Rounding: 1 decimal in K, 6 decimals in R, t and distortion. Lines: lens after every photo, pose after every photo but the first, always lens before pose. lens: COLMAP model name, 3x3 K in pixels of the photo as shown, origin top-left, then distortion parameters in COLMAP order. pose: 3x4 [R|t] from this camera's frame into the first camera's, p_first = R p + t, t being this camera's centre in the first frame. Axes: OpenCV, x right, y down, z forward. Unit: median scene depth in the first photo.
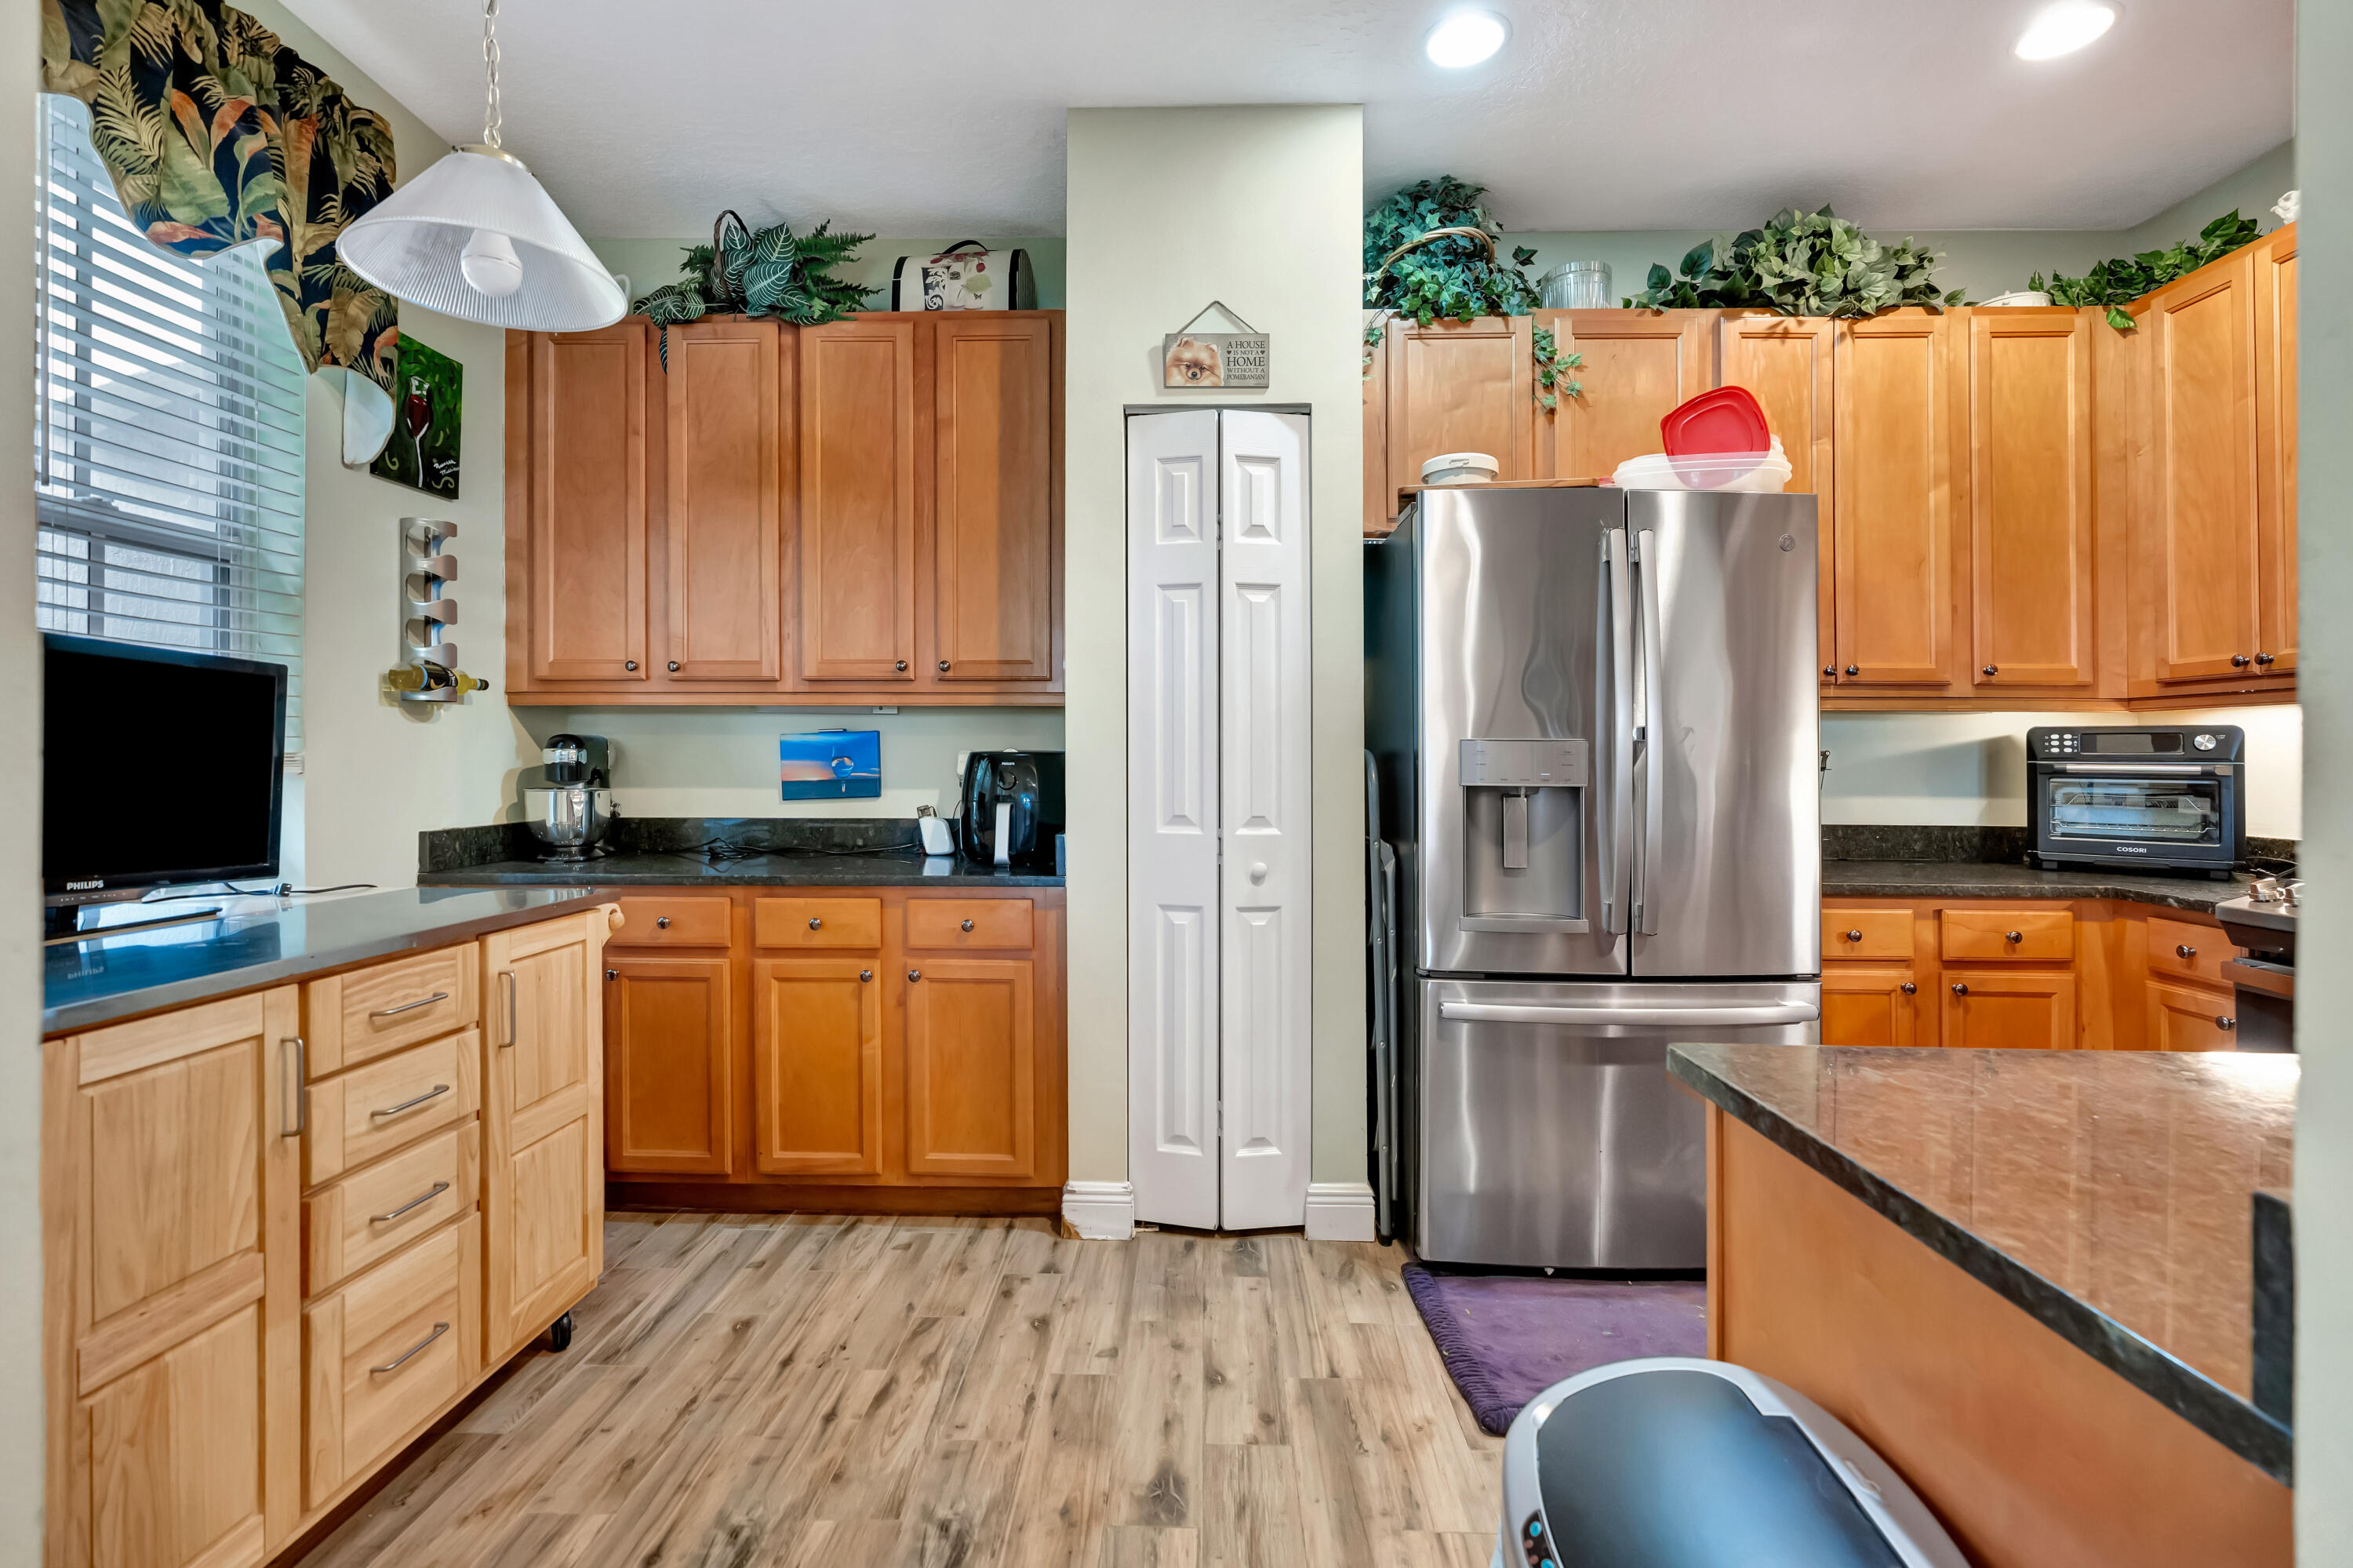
lens RADIAL K [[1110.6, 0, 1177.4], [0, 1110.6, 765.5], [0, 0, 1]] dist [-0.001313, 0.018955]
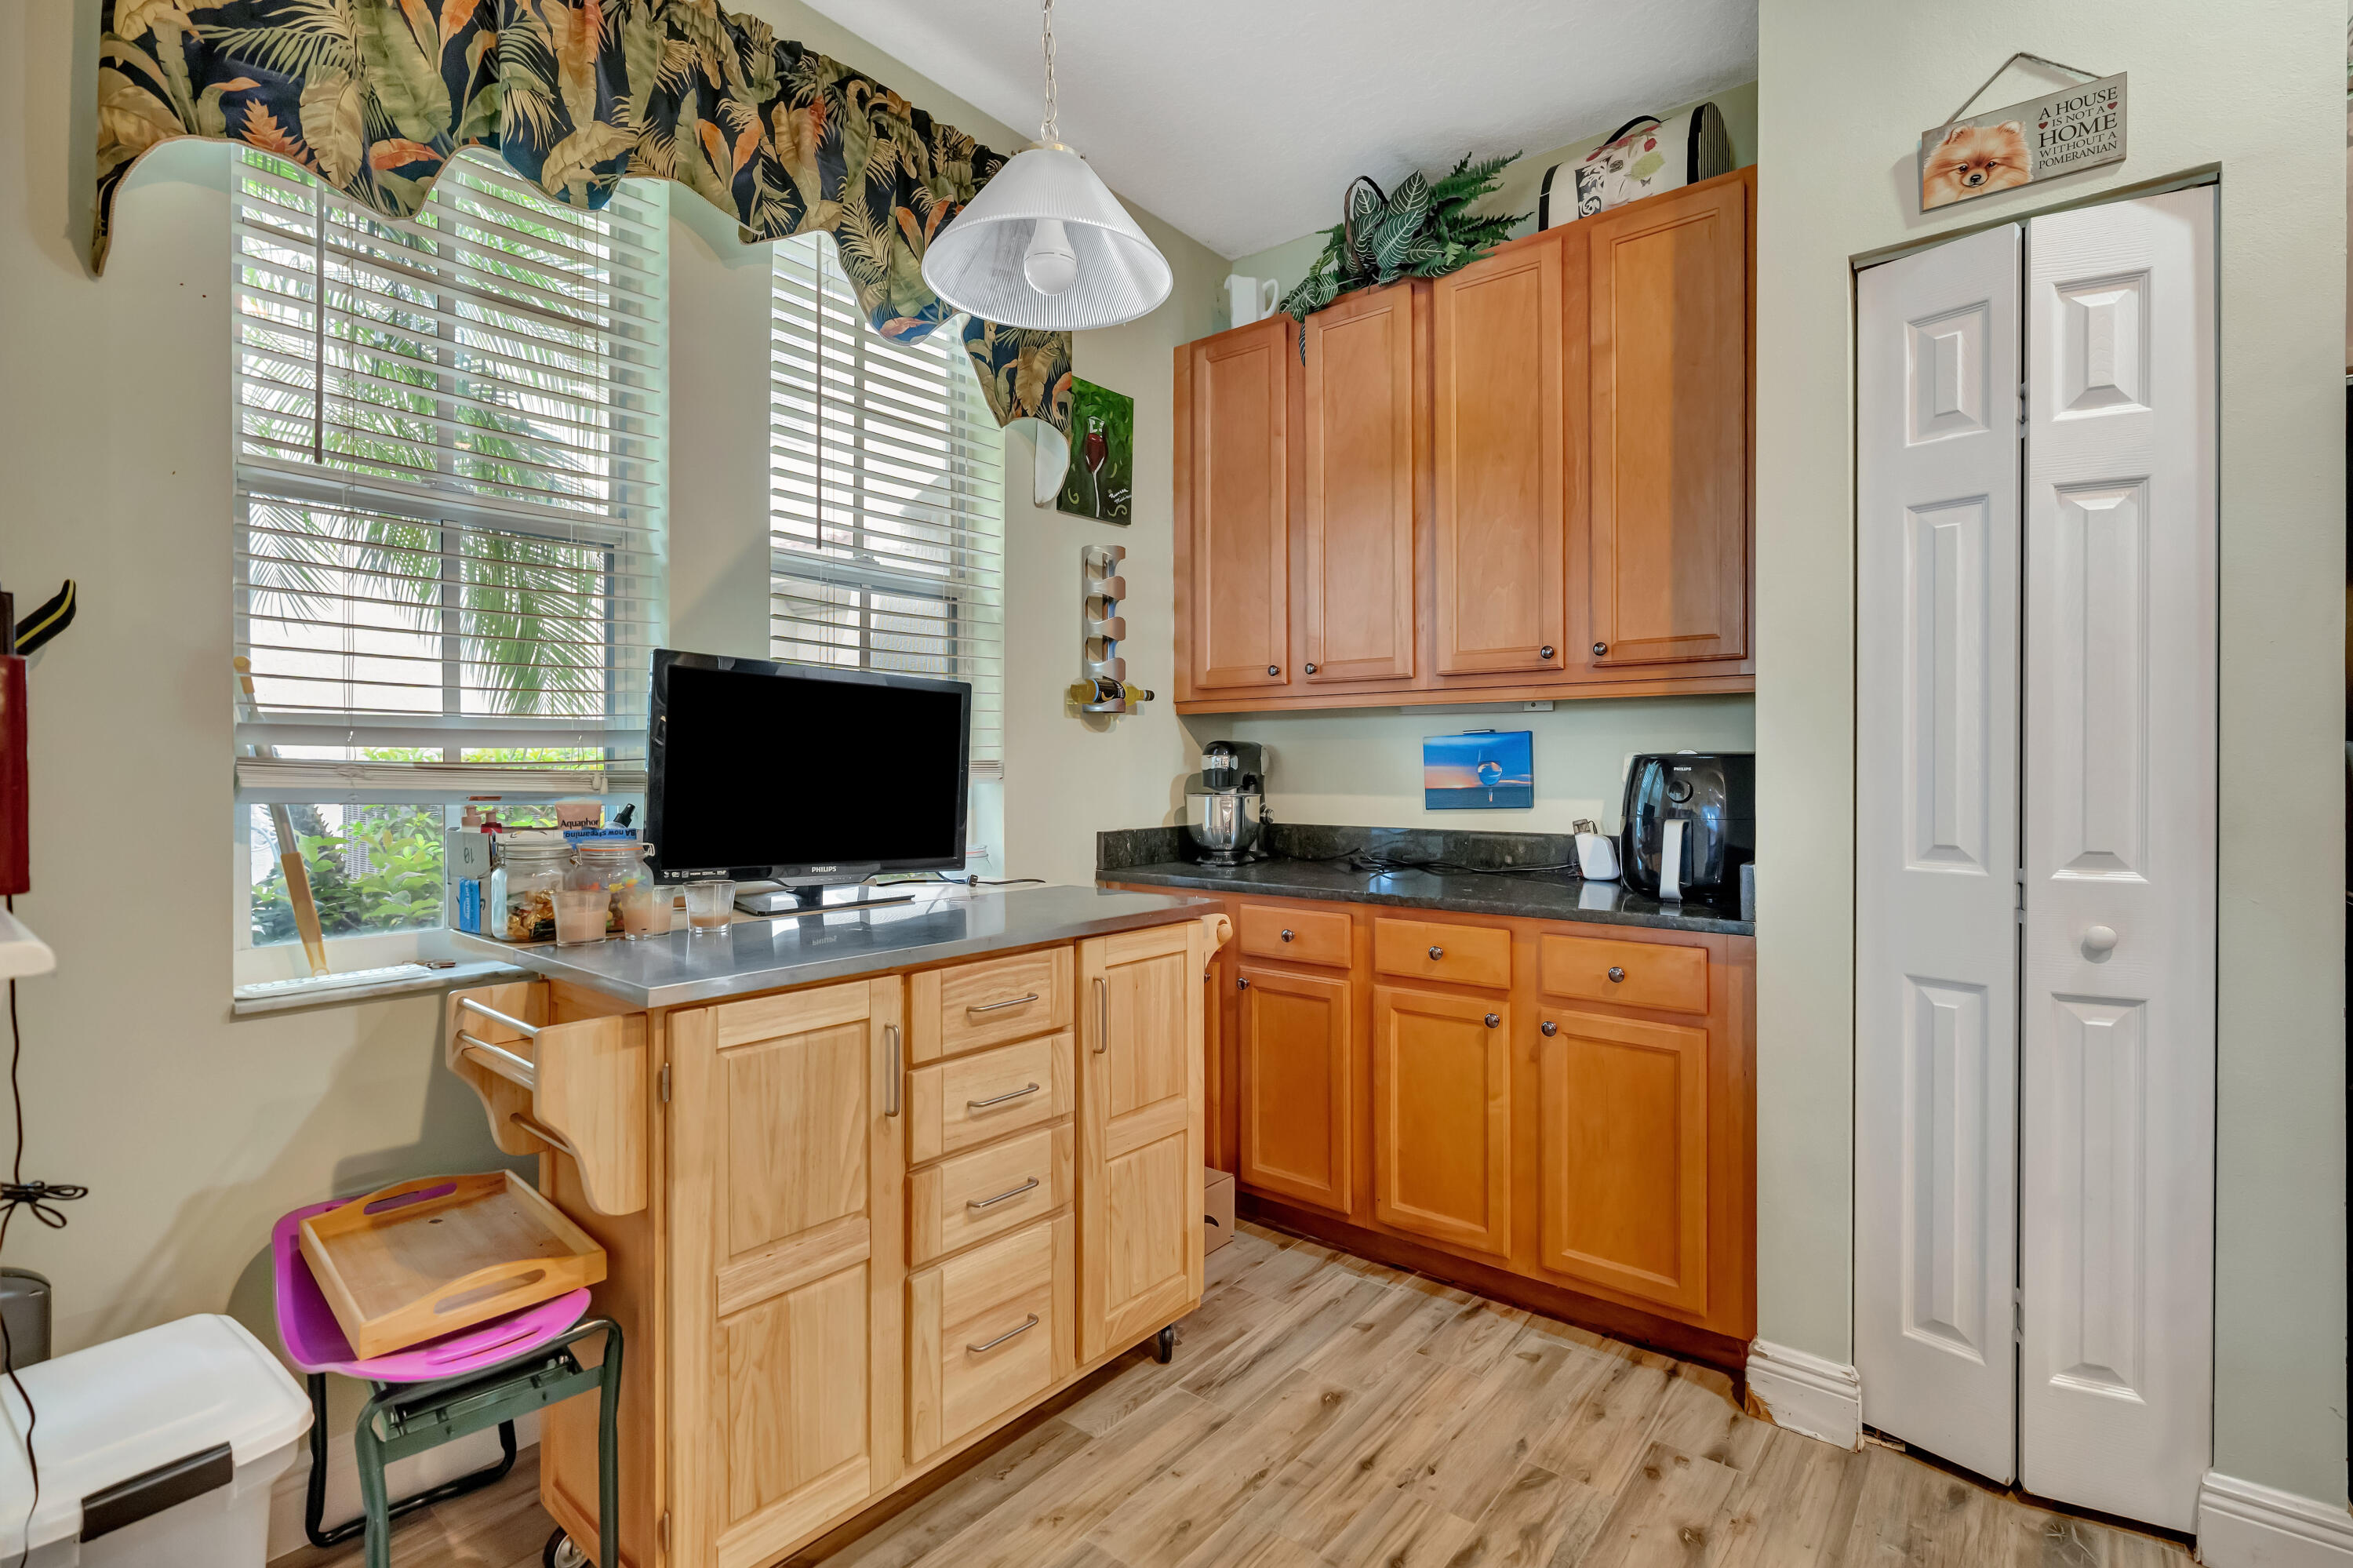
lens RADIAL K [[1141.8, 0, 1117.2], [0, 1141.8, 778.2], [0, 0, 1]] dist [-0.005928, 0.002085]
pose [[0.789852, 0.002548, -0.613292, 0.028618], [0.000810, 0.999986, 0.005198, 0.000579], [0.613297, -0.004603, 0.789839, 0.152474]]
